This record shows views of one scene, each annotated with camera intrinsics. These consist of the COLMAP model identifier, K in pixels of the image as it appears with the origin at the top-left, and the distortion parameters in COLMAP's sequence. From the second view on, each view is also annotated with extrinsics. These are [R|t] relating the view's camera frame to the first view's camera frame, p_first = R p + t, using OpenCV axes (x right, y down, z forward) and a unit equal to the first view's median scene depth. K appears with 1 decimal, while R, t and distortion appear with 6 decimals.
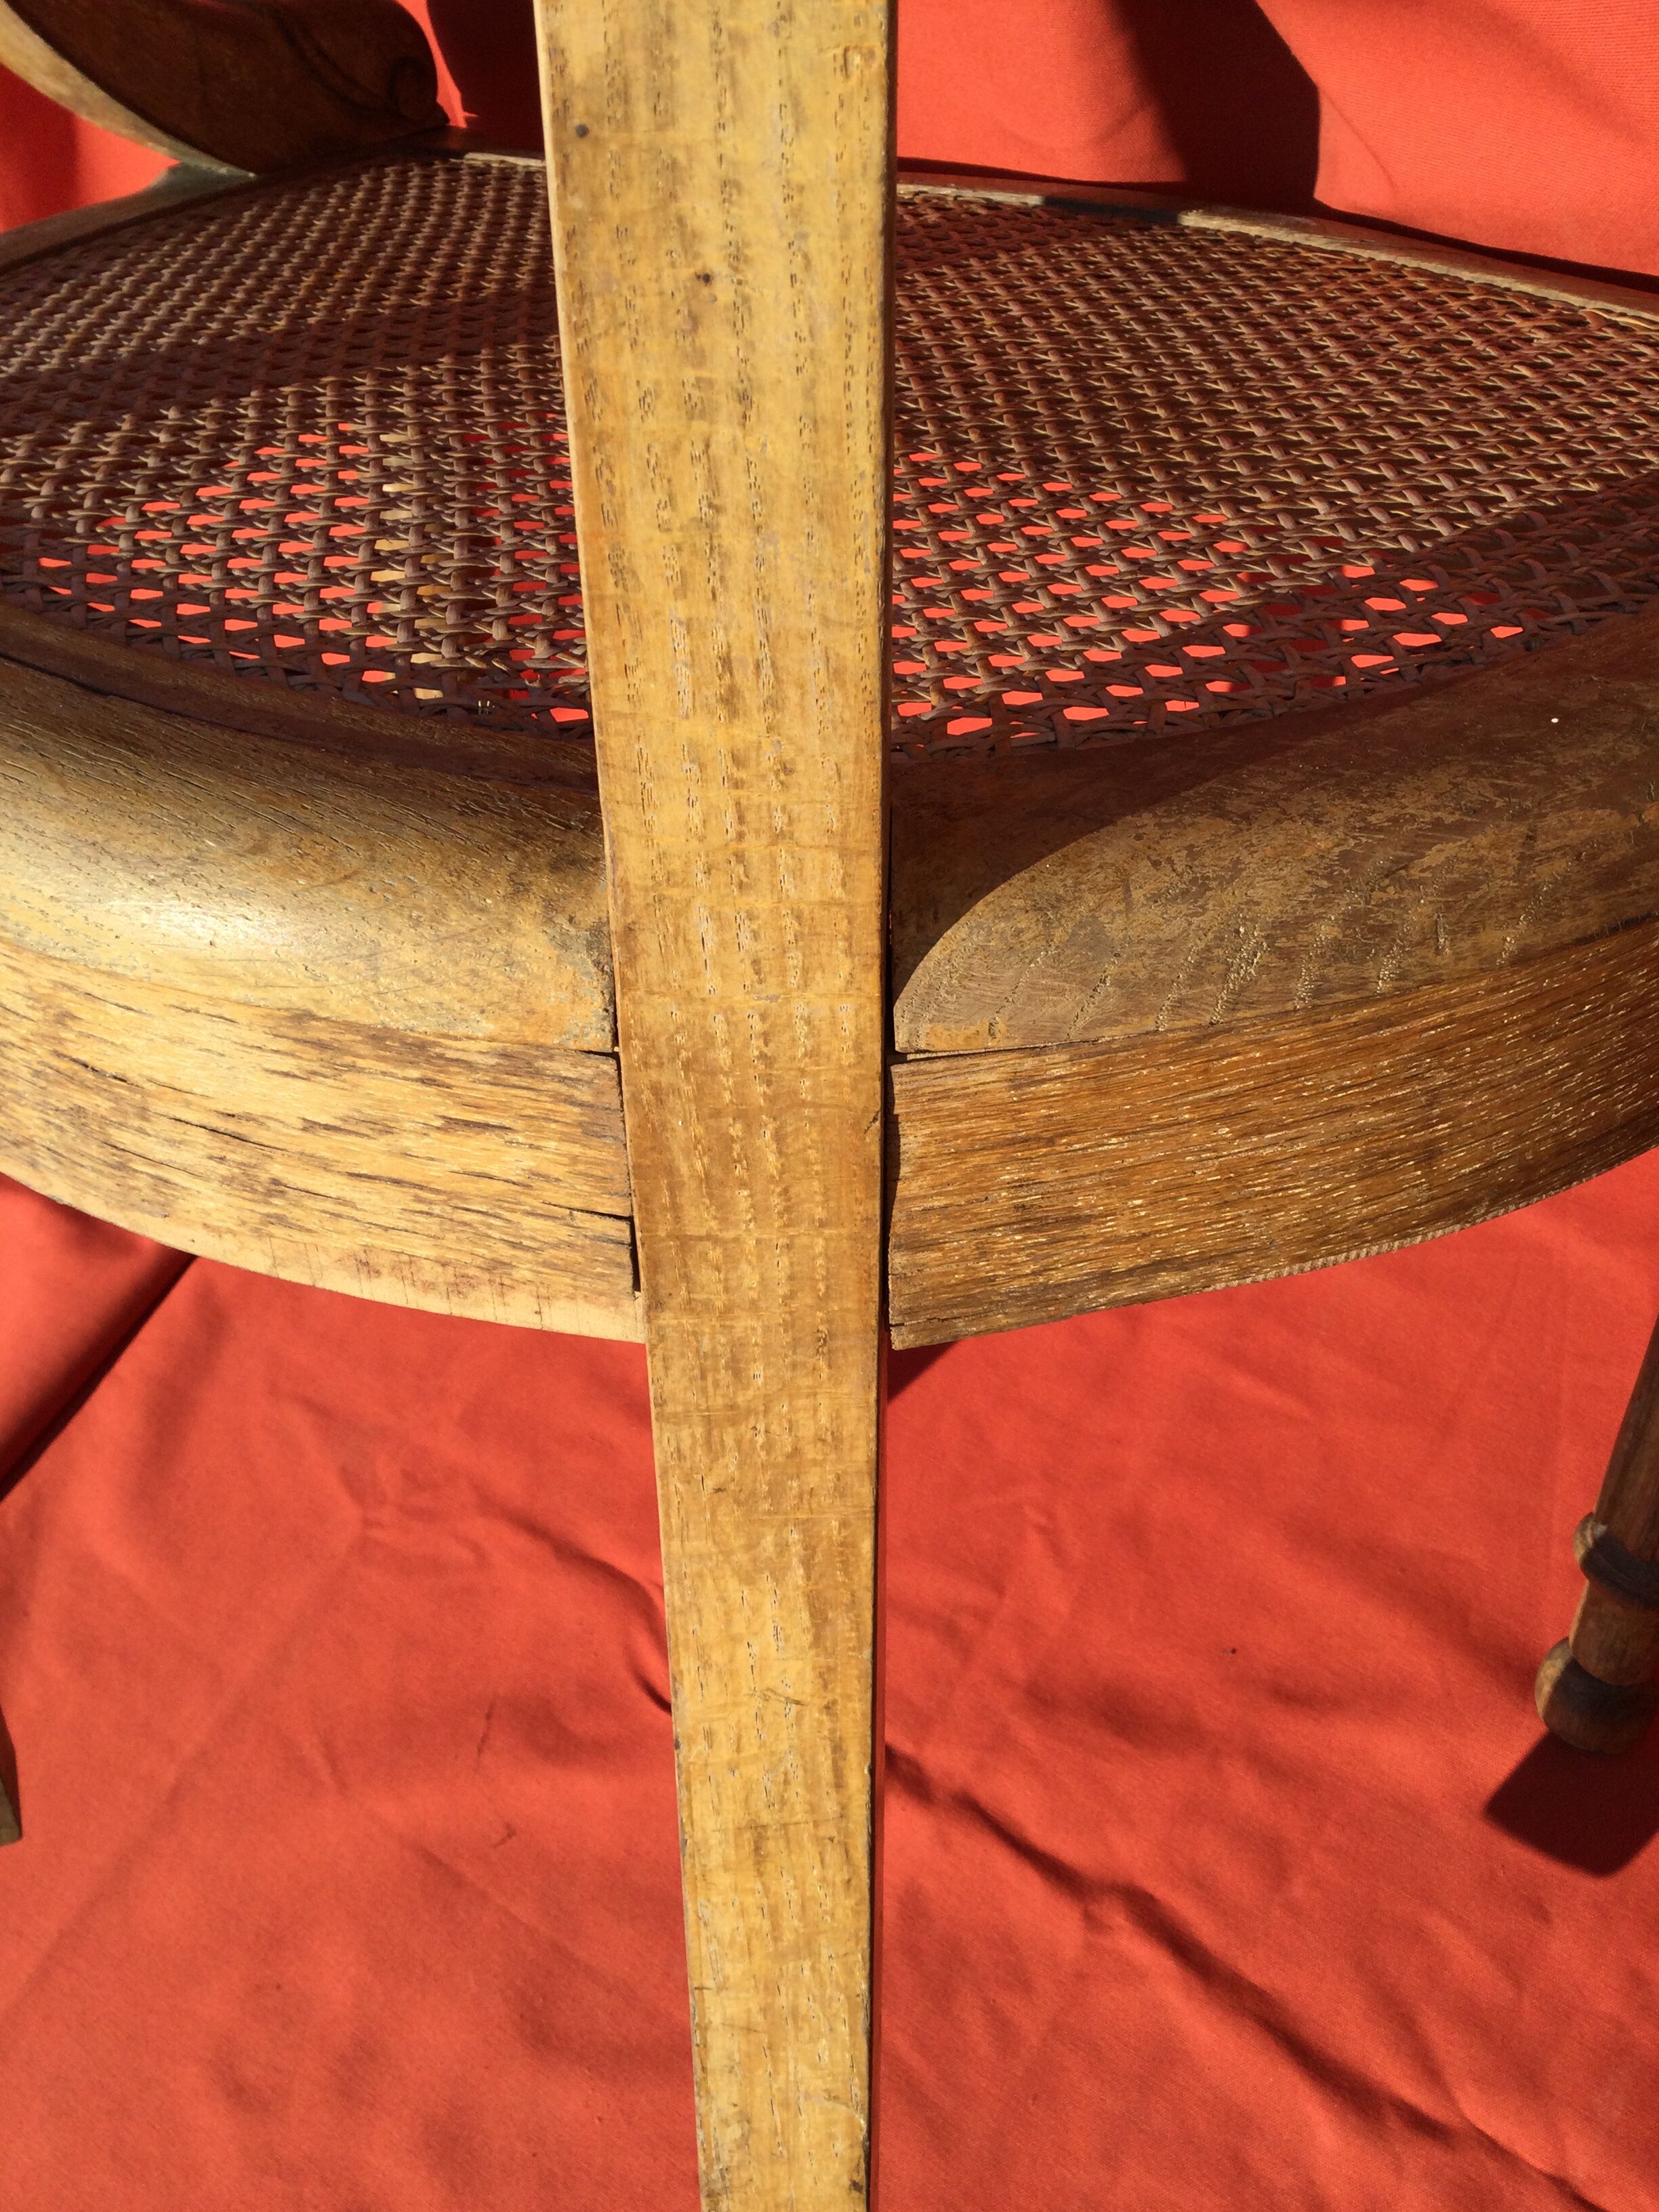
lens RADIAL K [[1997.3, 0, 842.8], [0, 1997.3, 1109.2], [0, 0, 1]] dist [0.103360, -0.201803]
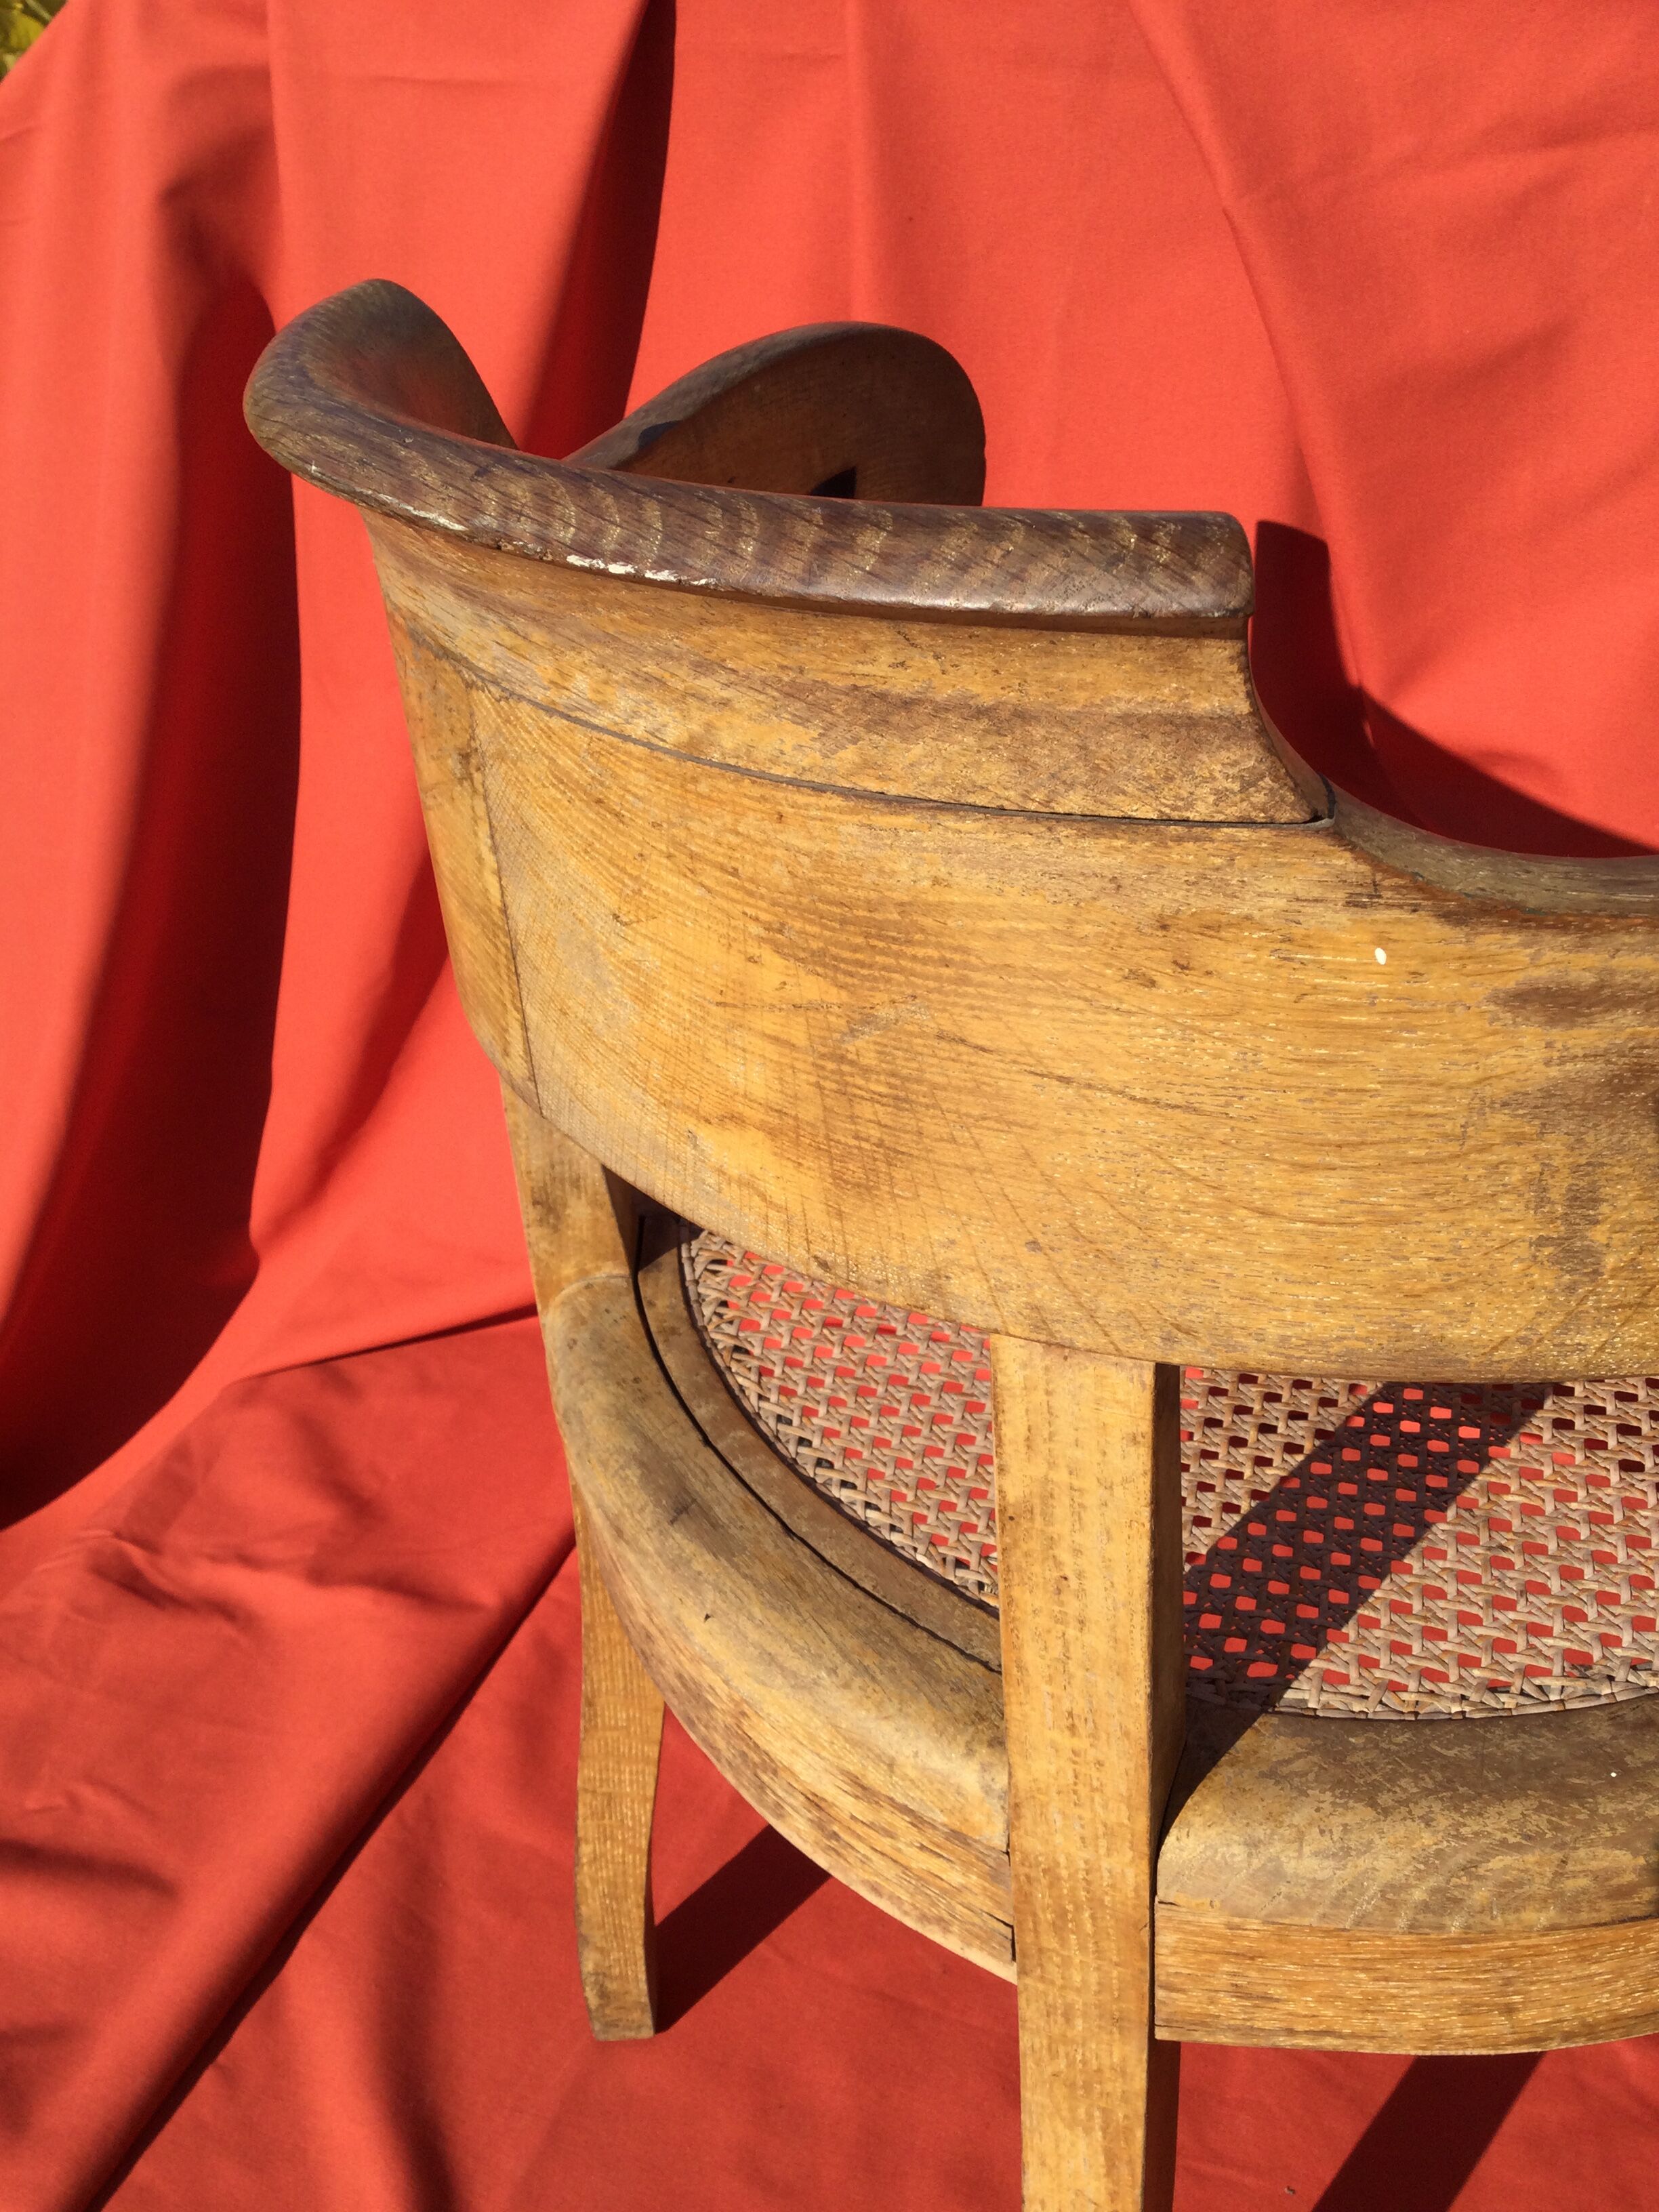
lens RADIAL K [[2020.9, 0, 874.2], [0, 2020.9, 1108.2], [0, 0, 1]] dist [-0.000232, -0.030831]
pose [[0.930030, 0.141462, -0.339164, 0.291775], [-0.161308, 0.986420, -0.030901, -0.605524], [0.330187, 0.083448, 0.940220, -0.790896]]
